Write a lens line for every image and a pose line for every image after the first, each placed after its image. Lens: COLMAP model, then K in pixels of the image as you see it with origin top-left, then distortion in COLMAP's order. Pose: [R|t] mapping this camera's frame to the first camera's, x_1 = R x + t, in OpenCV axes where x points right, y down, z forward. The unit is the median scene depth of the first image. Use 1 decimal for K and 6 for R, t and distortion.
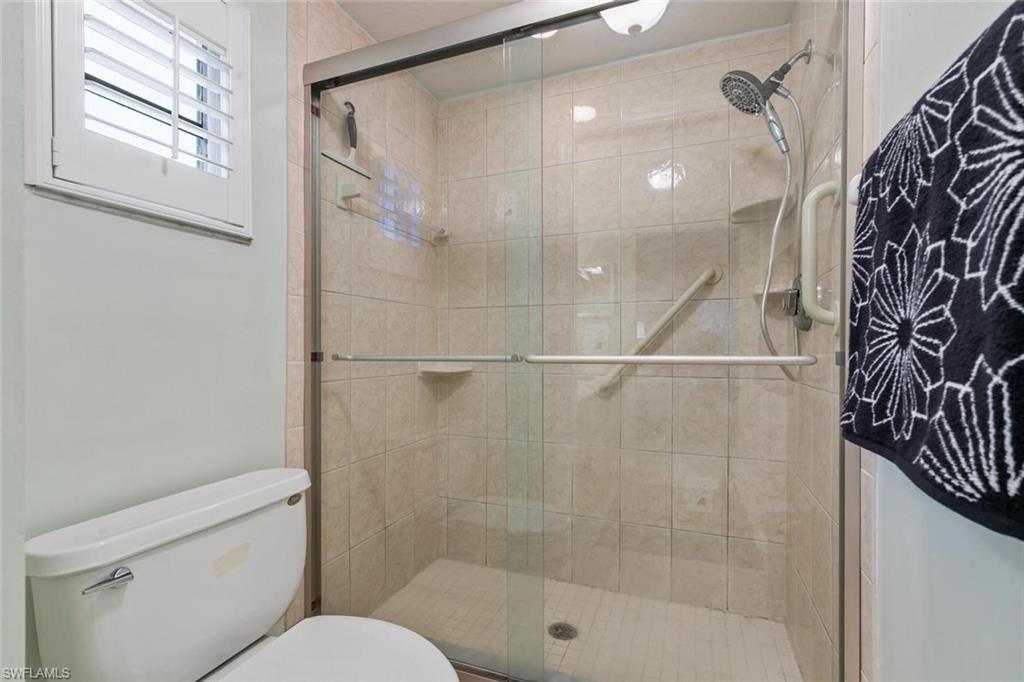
lens RADIAL K [[459.6, 0, 514.0], [0, 459.6, 346.2], [0, 0, 1]] dist [0.009955, -0.002402]
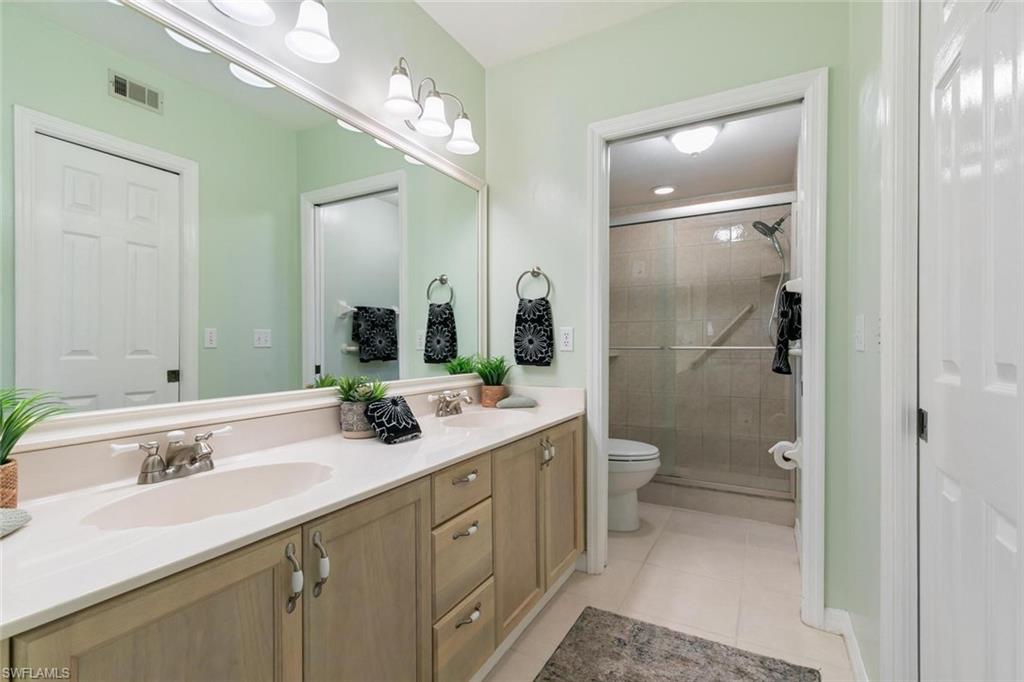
lens RADIAL K [[459.6, 0, 509.5], [0, 459.6, 342.1], [0, 0, 1]] dist [0.009955, -0.002402]
pose [[0.990362, 0.000040, -0.138502, -0.330839], [0.000084, 1.000000, 0.000888, -0.004113], [0.138502, -0.000891, 0.990362, -1.117089]]
